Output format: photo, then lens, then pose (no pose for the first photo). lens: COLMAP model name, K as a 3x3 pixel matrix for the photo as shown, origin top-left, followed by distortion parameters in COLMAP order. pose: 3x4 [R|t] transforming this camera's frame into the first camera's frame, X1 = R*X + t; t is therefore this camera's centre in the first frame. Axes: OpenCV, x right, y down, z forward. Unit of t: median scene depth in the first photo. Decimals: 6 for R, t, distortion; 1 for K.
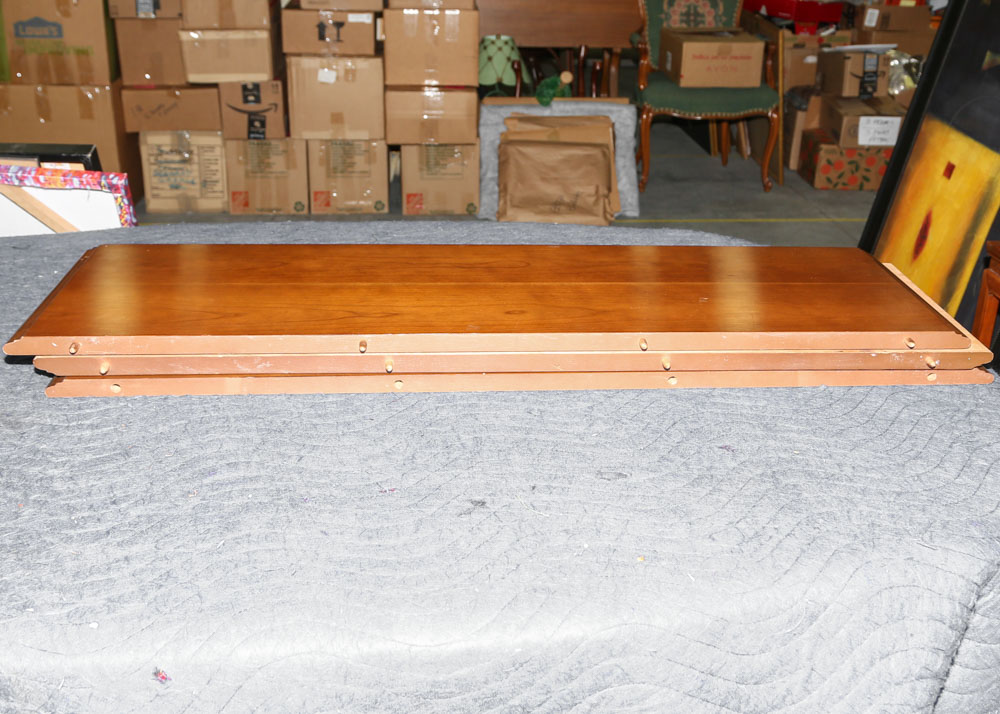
lens RADIAL K [[1064.6, 0, 502.6], [0, 1064.6, 361.3], [0, 0, 1]] dist [0.005719, 0.000000]
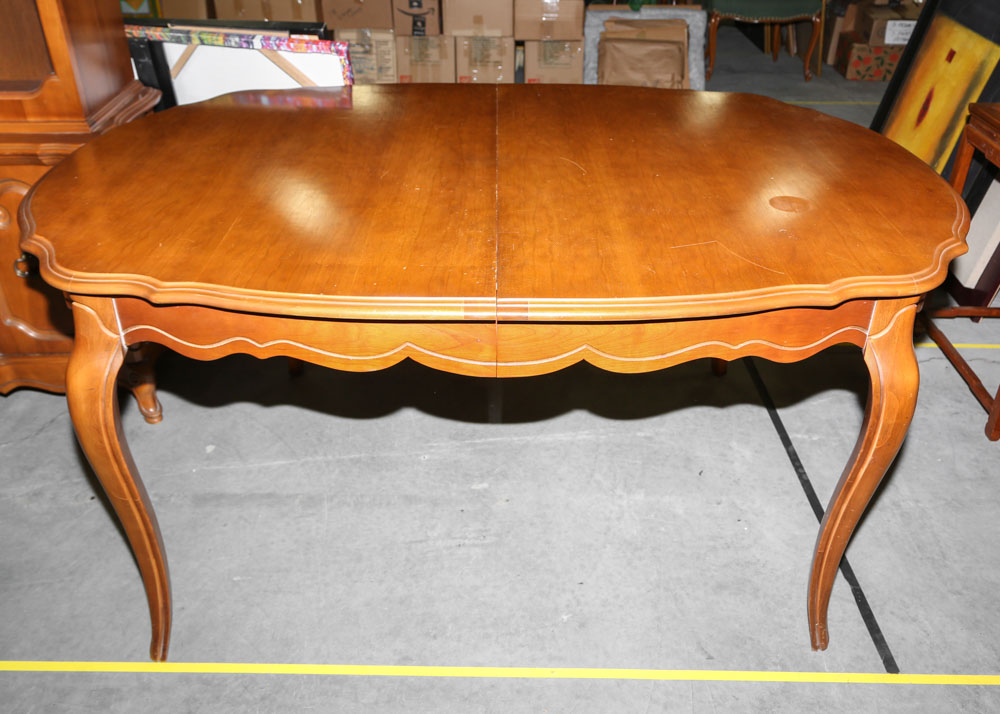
lens RADIAL K [[861.9, 0, 498.1], [0, 861.9, 351.6], [0, 0, 1]] dist [0.015117, -0.003325]
pose [[0.994755, 0.036879, -0.095407, -0.011736], [-0.025887, 0.993146, 0.113979, 0.059666], [0.098956, -0.110911, 0.988891, -0.111704]]
